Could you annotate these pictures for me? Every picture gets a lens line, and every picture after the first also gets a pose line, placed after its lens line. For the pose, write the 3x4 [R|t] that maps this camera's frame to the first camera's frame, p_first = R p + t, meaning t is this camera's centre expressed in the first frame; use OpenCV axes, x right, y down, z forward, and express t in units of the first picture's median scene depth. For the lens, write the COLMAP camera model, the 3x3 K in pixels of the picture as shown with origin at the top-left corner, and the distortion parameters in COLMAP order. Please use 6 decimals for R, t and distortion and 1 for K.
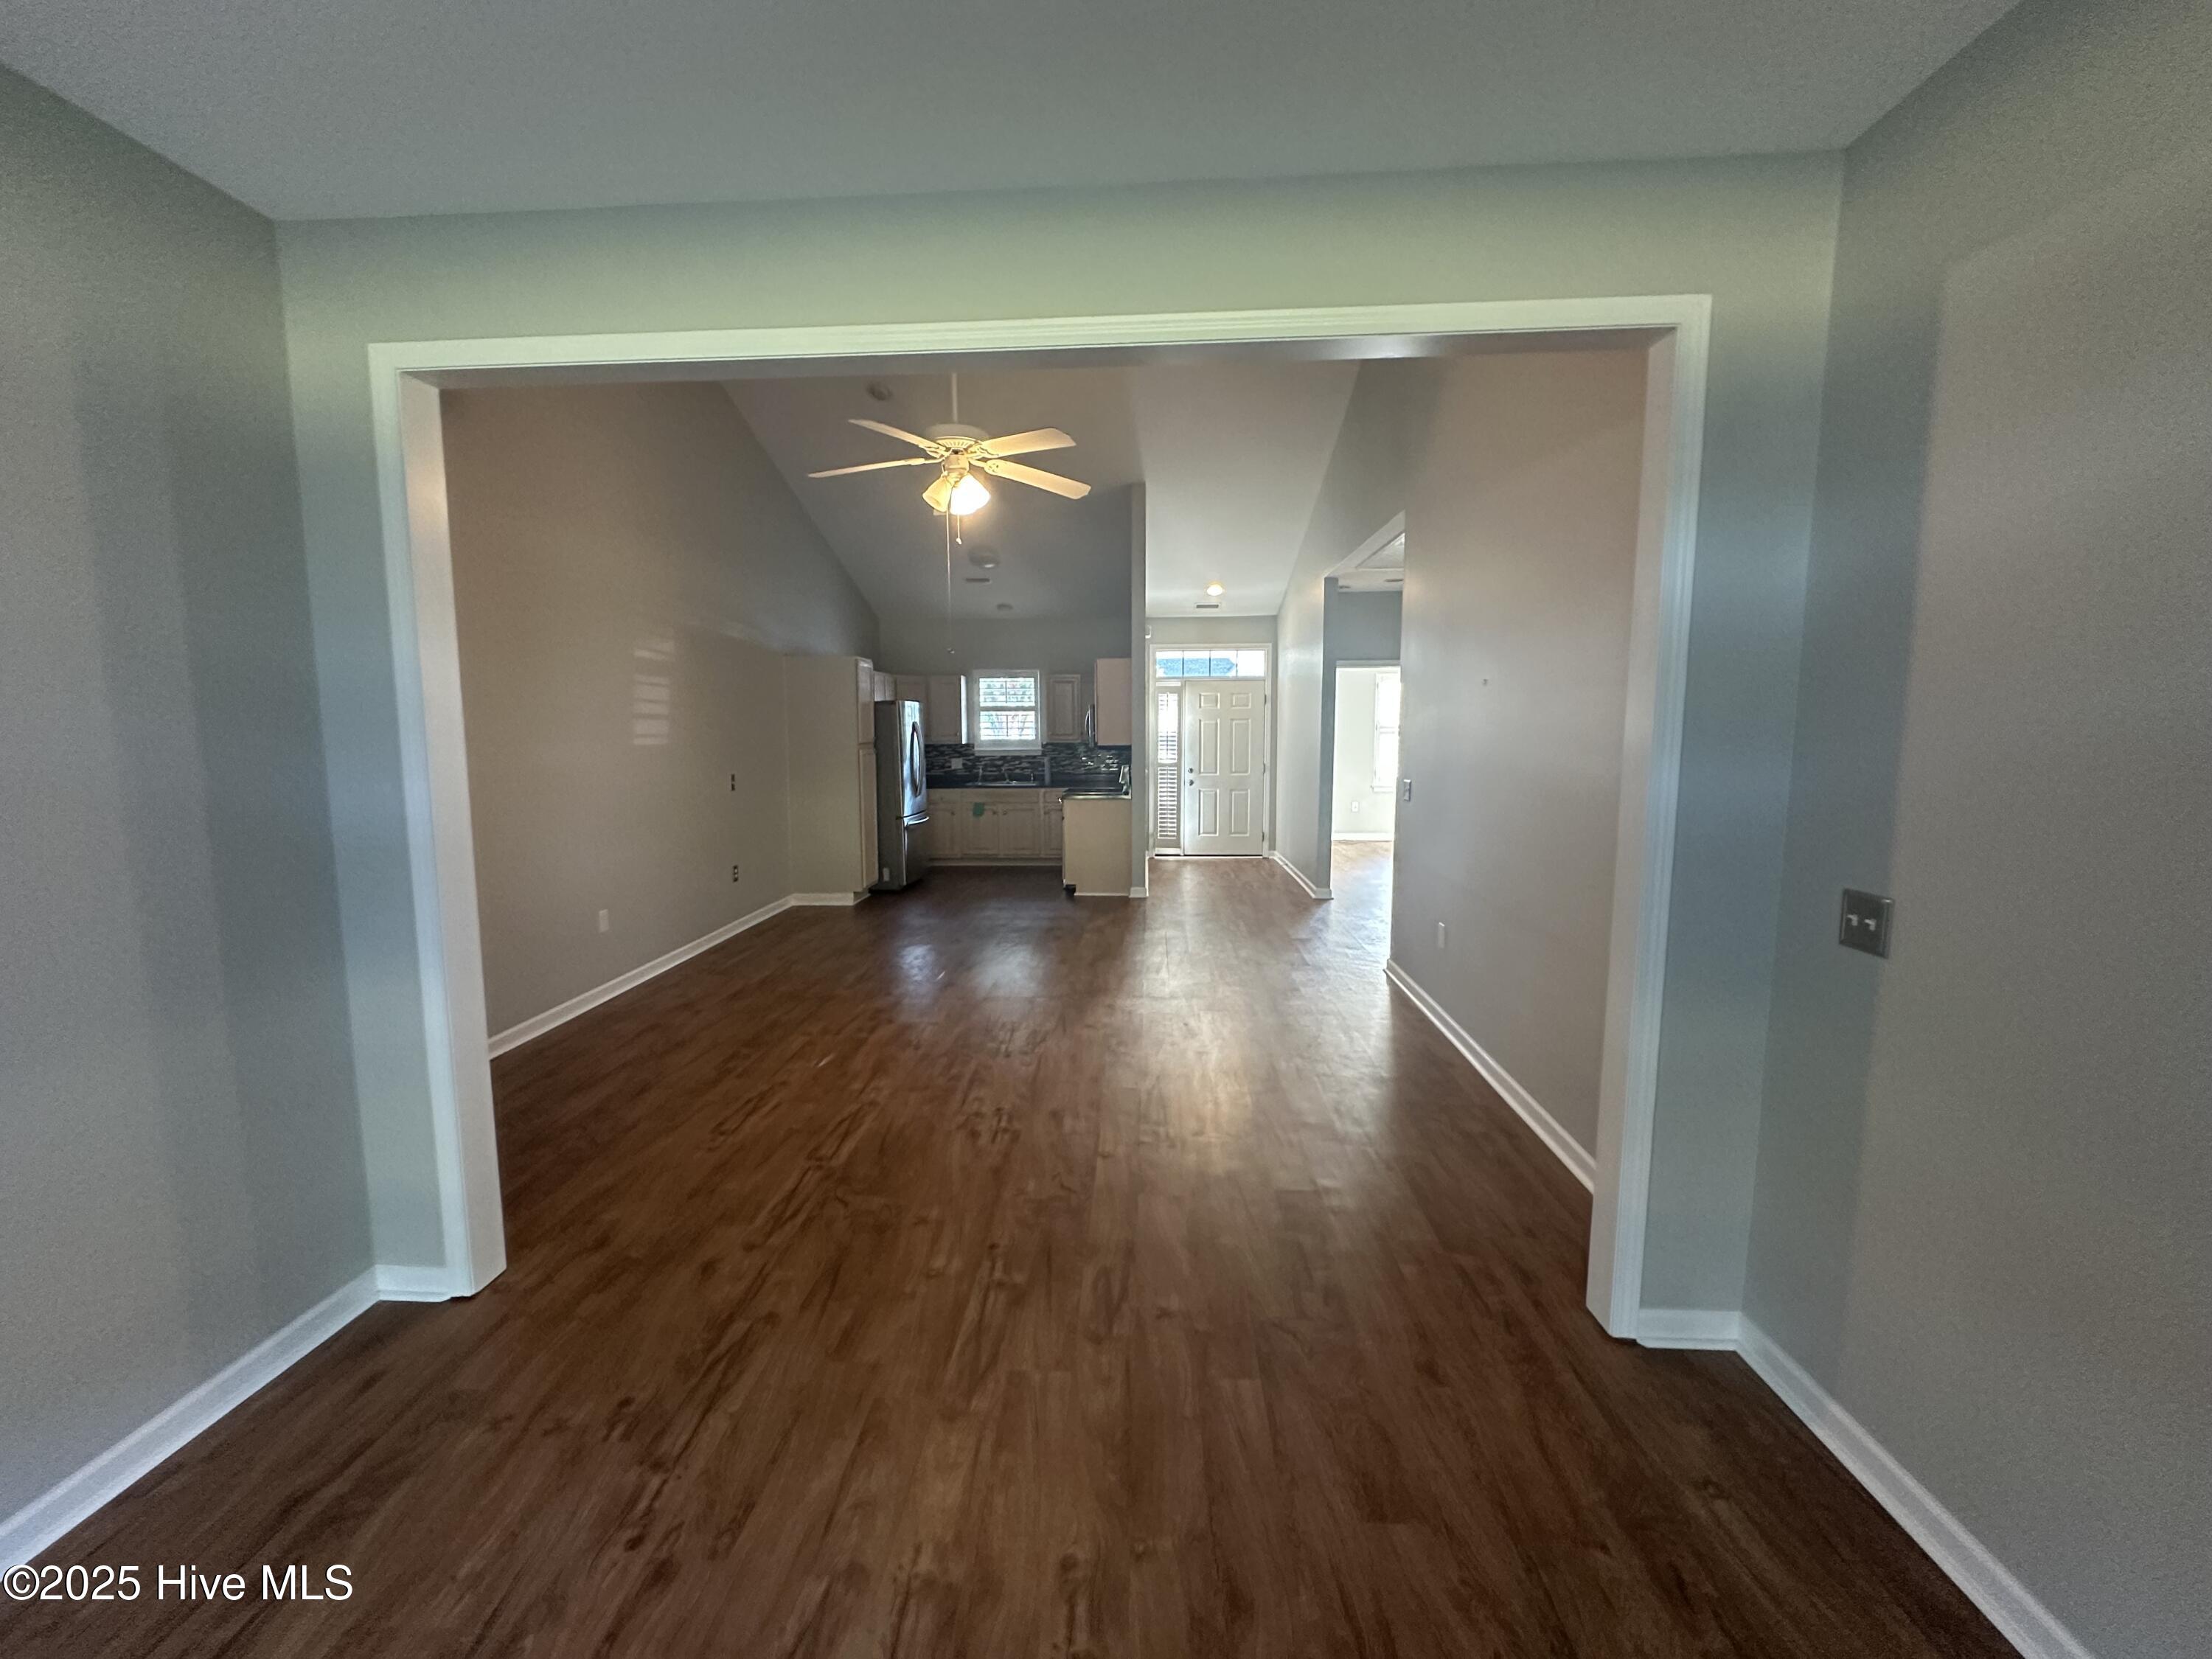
lens RADIAL K [[885.0, 0, 1111.0], [0, 885.0, 829.5], [0, 0, 1]] dist [-0.002253, -0.000274]
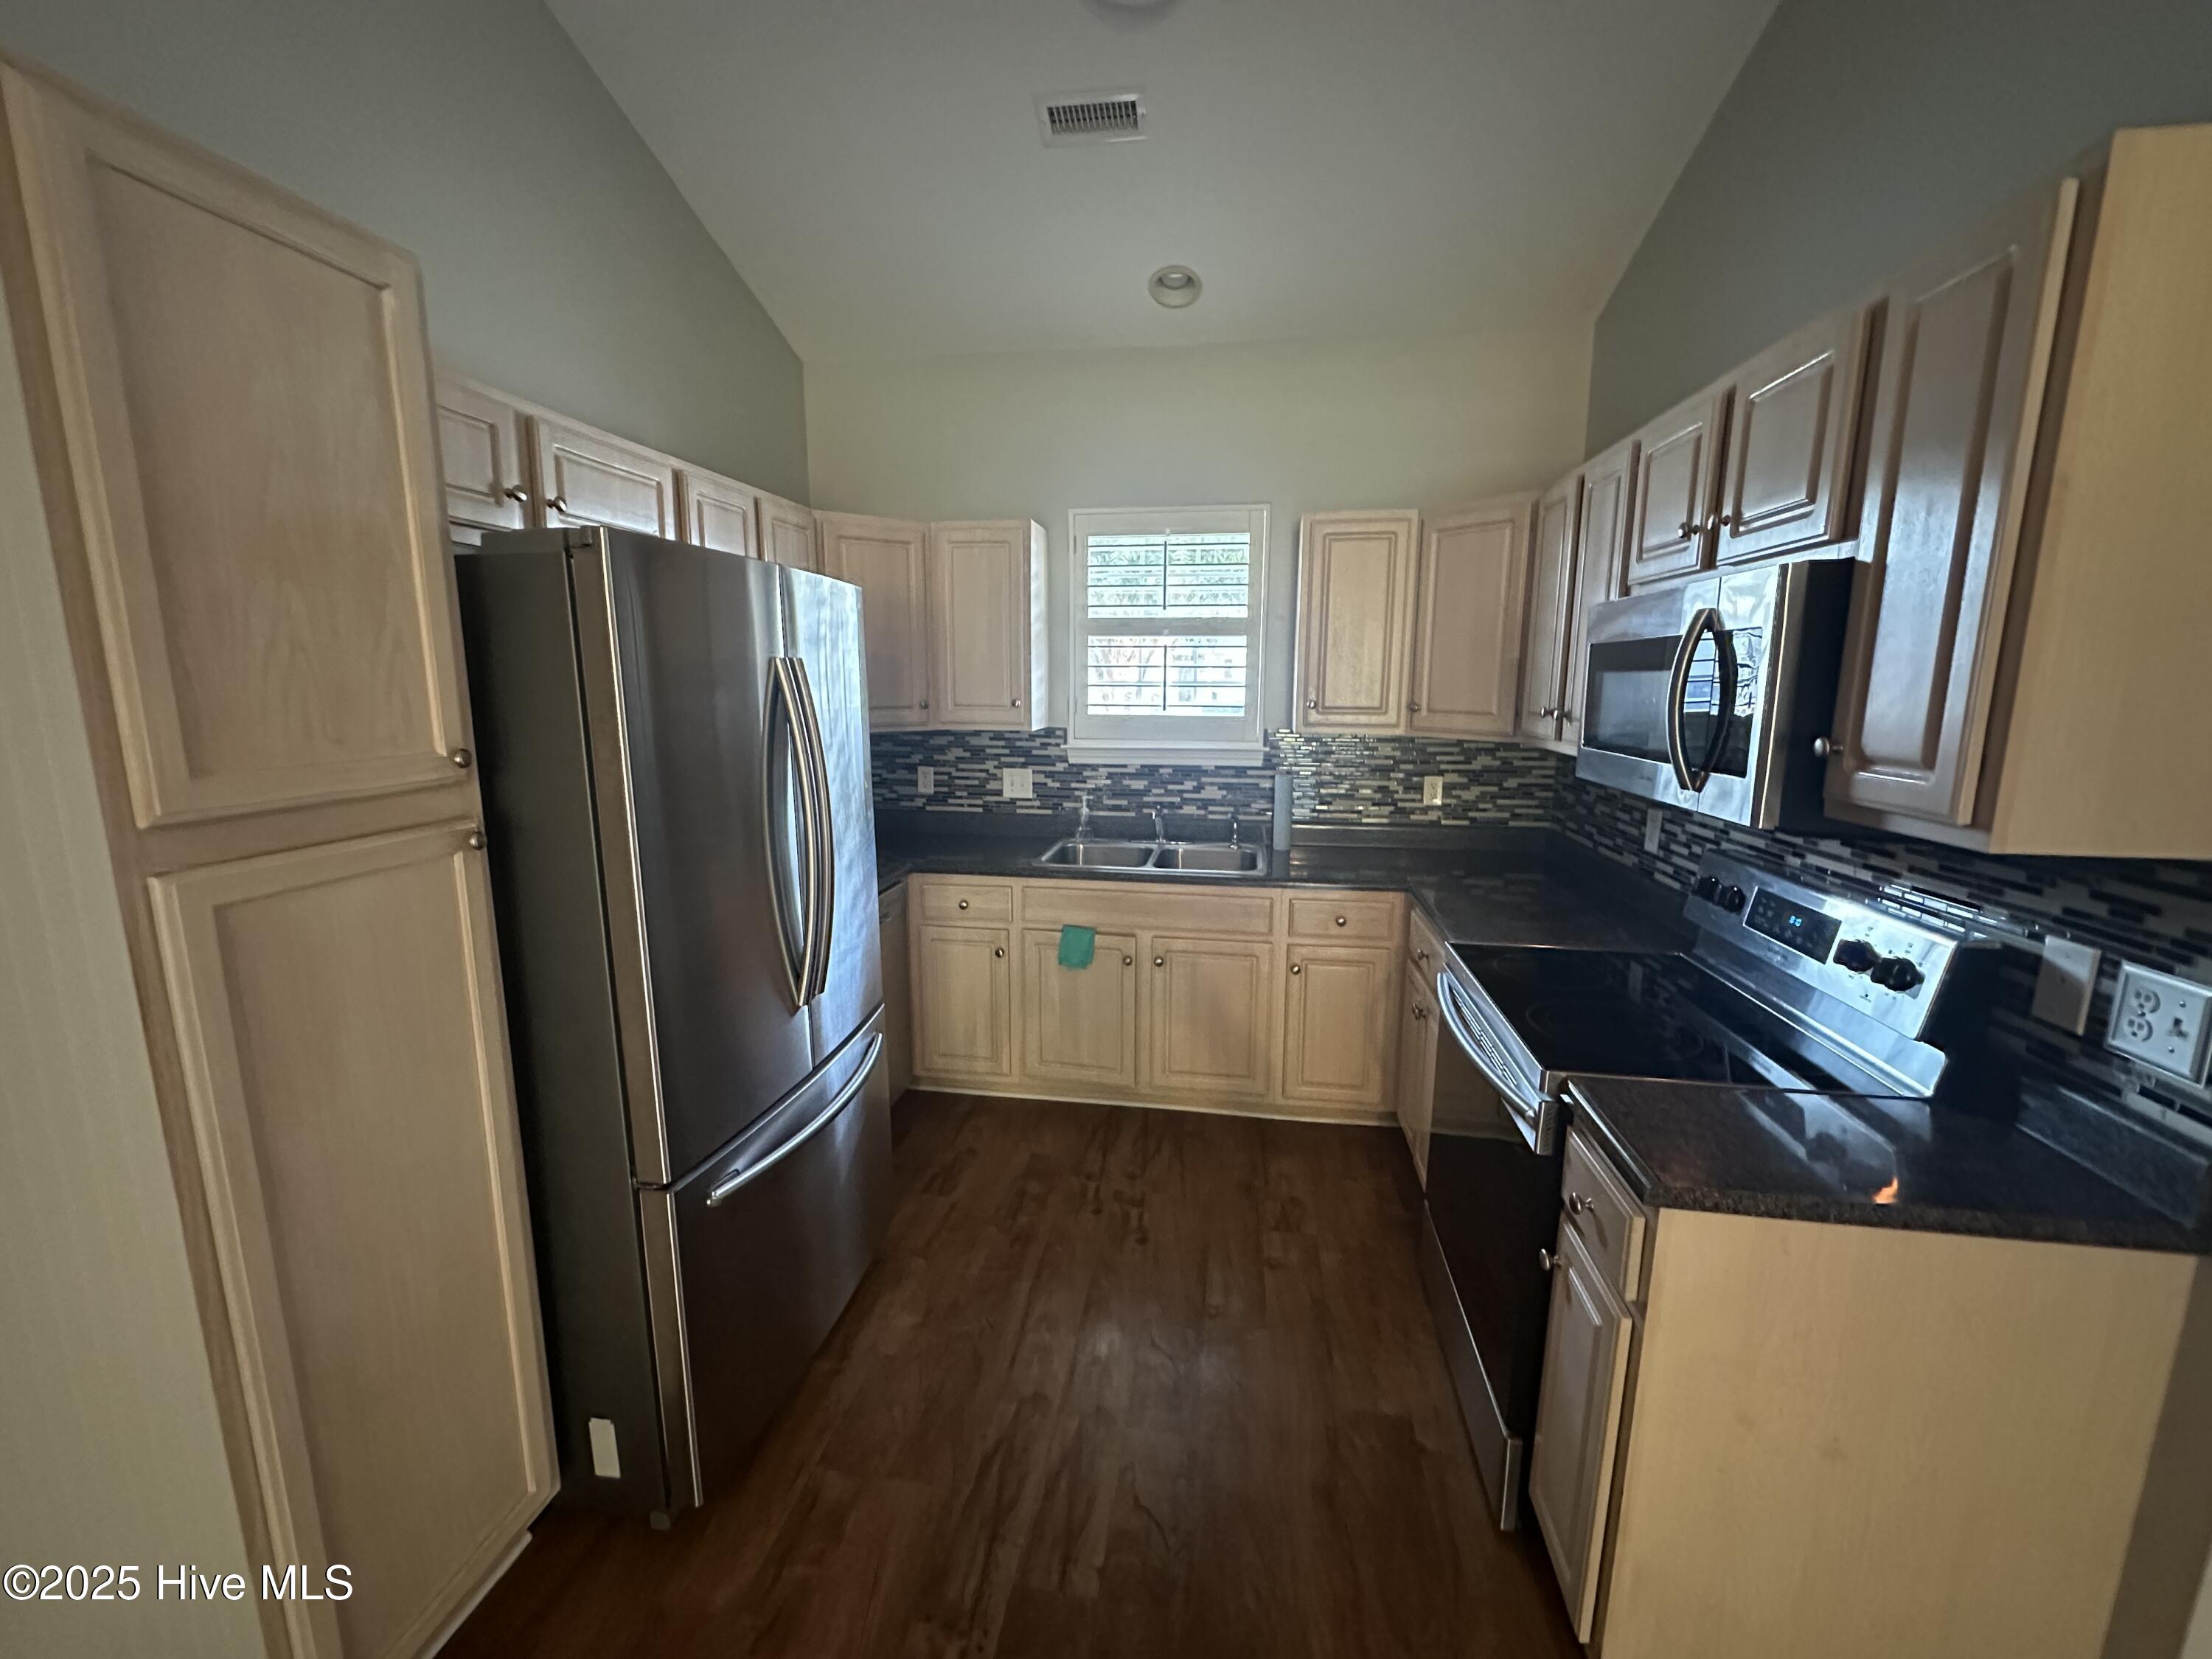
lens RADIAL K [[885.0, 0, 1098.2], [0, 885.0, 834.8], [0, 0, 1]] dist [-0.002253, -0.000274]
pose [[0.994069, 0.021577, -0.106593, -0.104993], [-0.016970, 0.998890, 0.043934, -0.071317], [0.107423, -0.041865, 0.993332, 0.658666]]
